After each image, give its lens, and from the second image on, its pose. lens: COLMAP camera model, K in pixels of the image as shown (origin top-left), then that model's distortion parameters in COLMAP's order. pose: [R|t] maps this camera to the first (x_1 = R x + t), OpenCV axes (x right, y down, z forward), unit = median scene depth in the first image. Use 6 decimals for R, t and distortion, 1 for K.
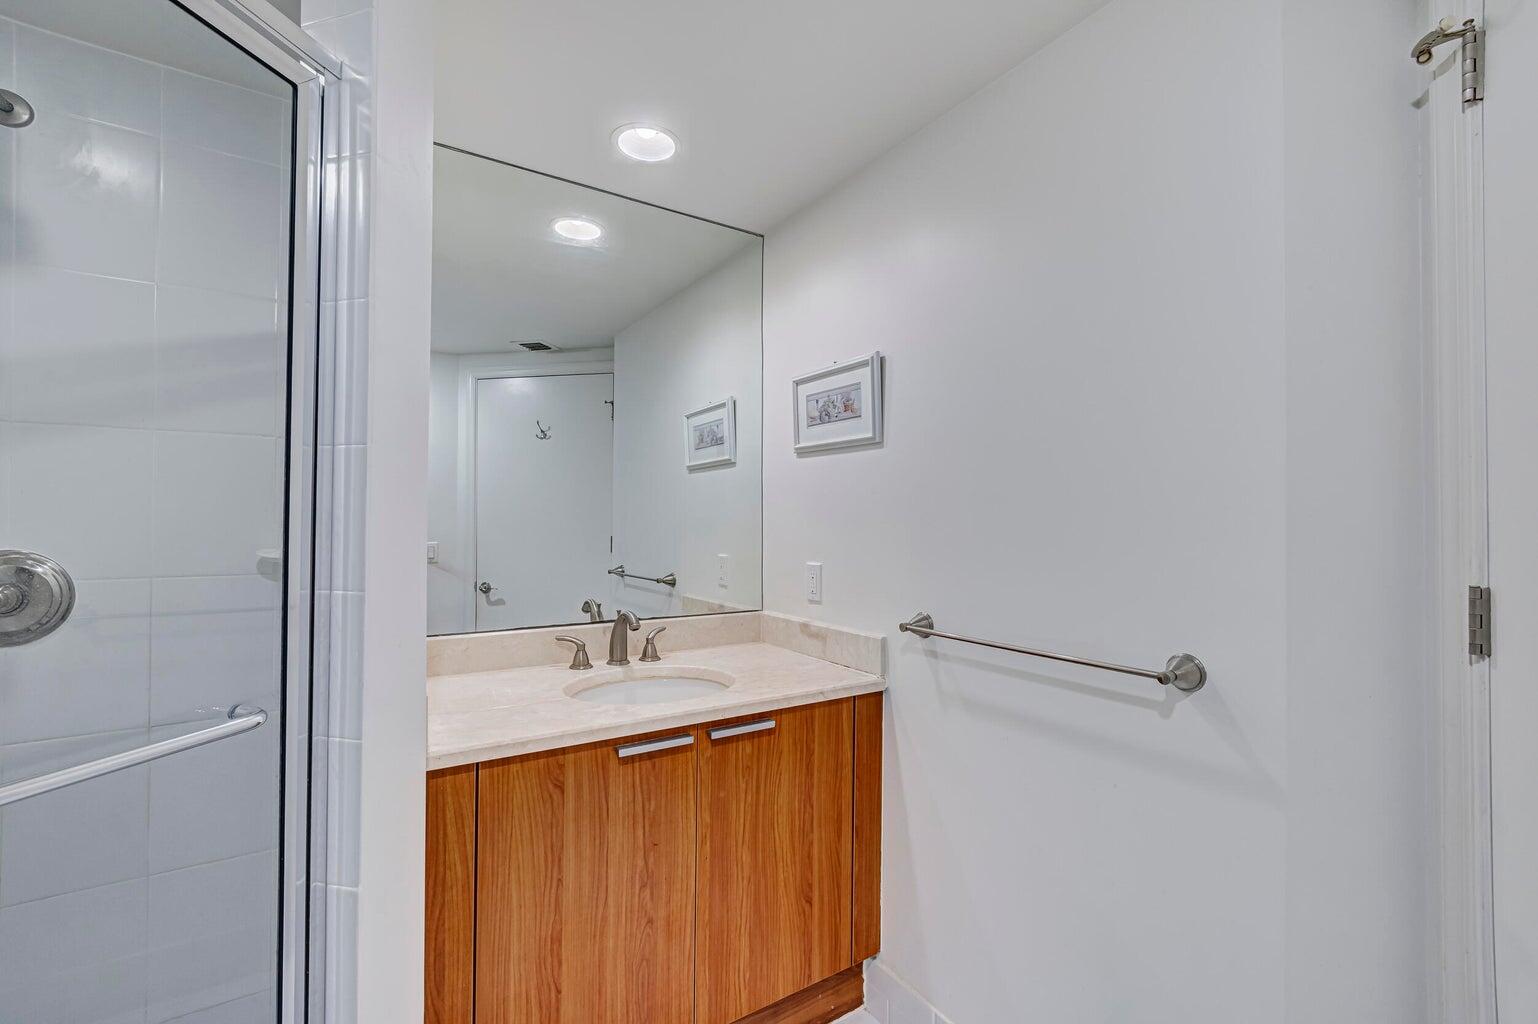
lens RADIAL K [[693.2, 0, 776.4], [0, 693.2, 516.1], [0, 0, 1]] dist [-0.010566, 0.002471]
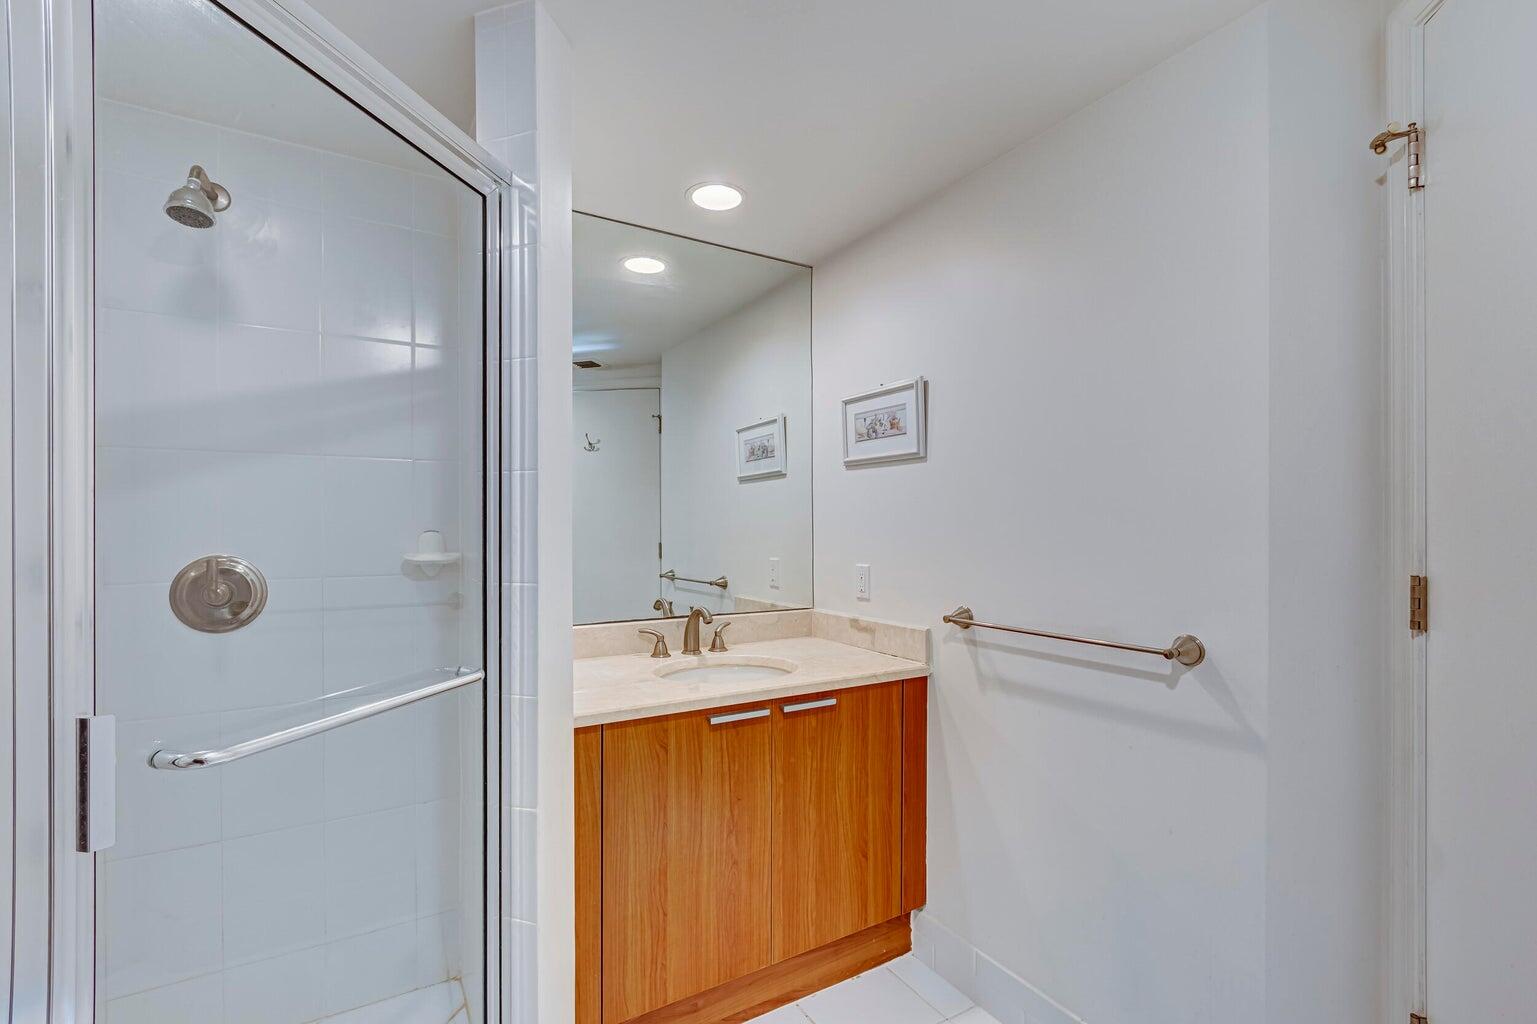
lens RADIAL K [[692.7, 0, 772.4], [0, 692.7, 531.3], [0, 0, 1]] dist [-0.010566, 0.002471]
pose [[0.998962, -0.006148, -0.045124, -0.062776], [0.006740, 0.999893, 0.012975, -0.002152], [0.045040, -0.013266, 0.998897, -0.187585]]
